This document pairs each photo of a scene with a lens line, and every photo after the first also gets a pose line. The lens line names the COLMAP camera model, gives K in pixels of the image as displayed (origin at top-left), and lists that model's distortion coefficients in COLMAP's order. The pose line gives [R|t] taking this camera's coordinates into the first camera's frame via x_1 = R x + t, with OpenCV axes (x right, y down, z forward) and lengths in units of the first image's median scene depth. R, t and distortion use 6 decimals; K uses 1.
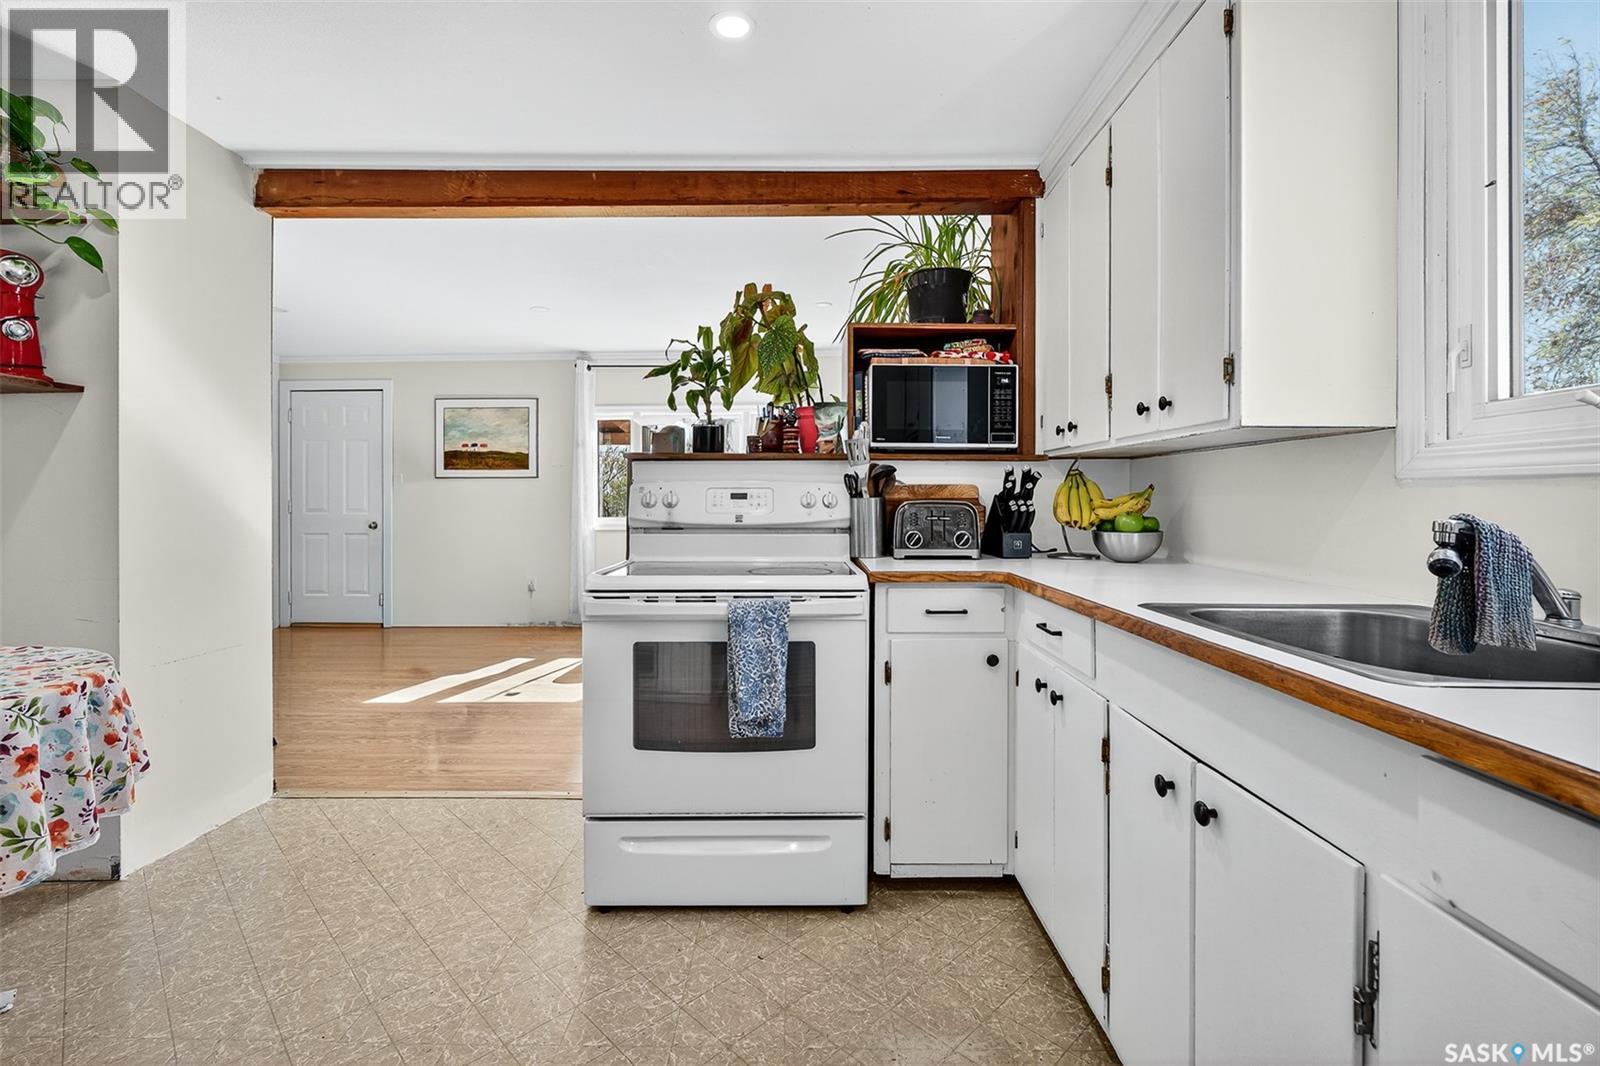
lens RADIAL K [[741.3, 0, 802.3], [0, 741.3, 504.0], [0, 0, 1]] dist [-0.003303, 0.010029]
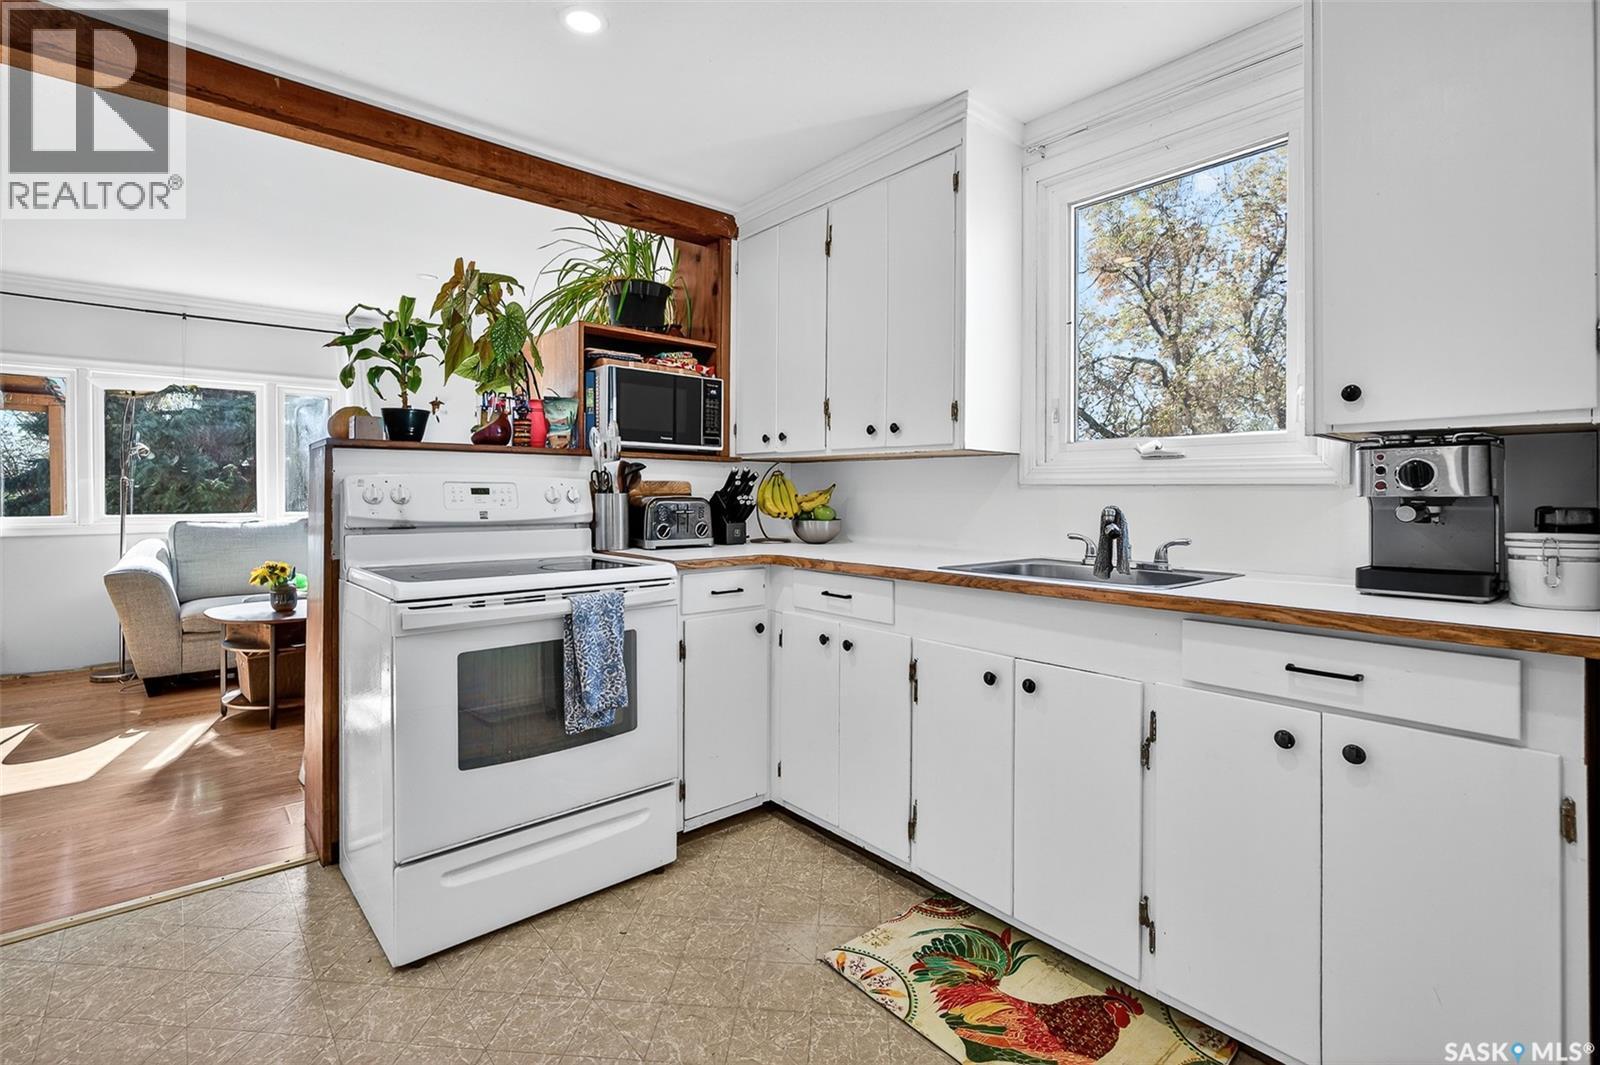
lens RADIAL K [[741.3, 0, 802.3], [0, 741.3, 503.5], [0, 0, 1]] dist [-0.003303, 0.010029]
pose [[0.755222, -0.007178, 0.655430, -0.403584], [-0.000195, 0.999938, 0.011175, -0.005563], [-0.655469, -0.008567, 0.755173, 0.034102]]
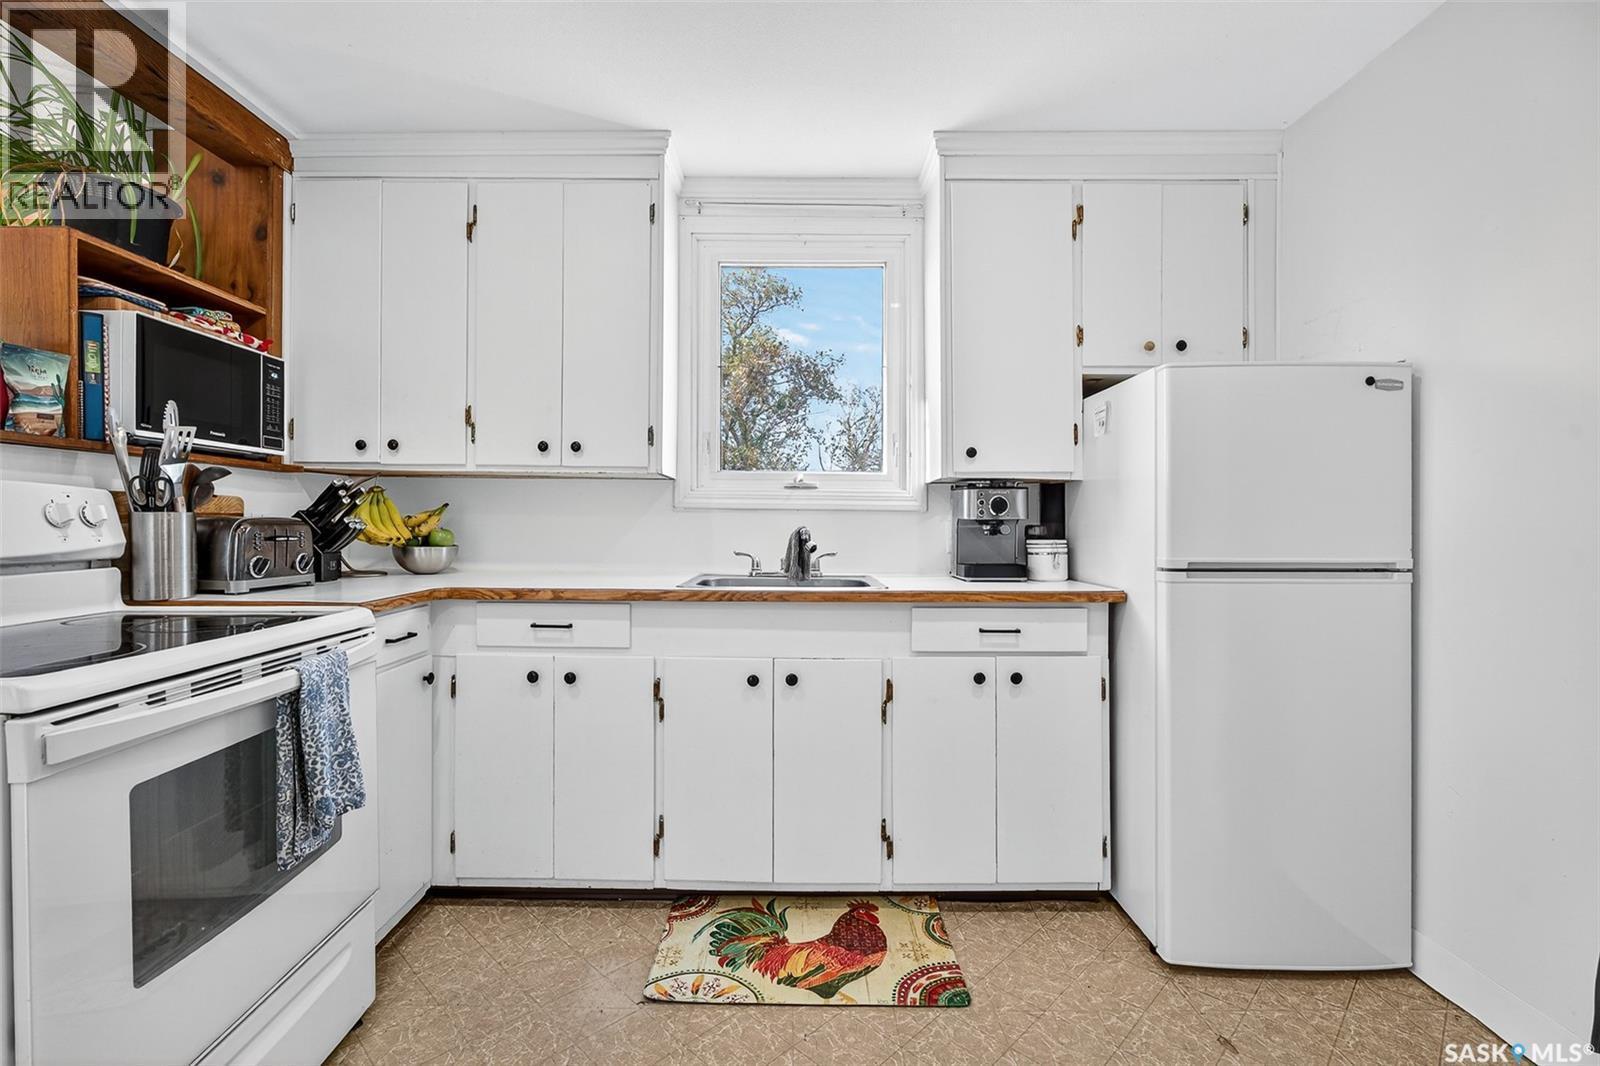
lens RADIAL K [[726.4, 0, 792.4], [0, 726.4, 532.9], [0, 0, 1]] dist [0.002840, 0.000142]
pose [[0.000836, -0.018222, 0.999834, -0.592747], [-0.002826, 0.999830, 0.018224, -0.003113], [-0.999996, -0.002841, 0.000785, 0.428820]]
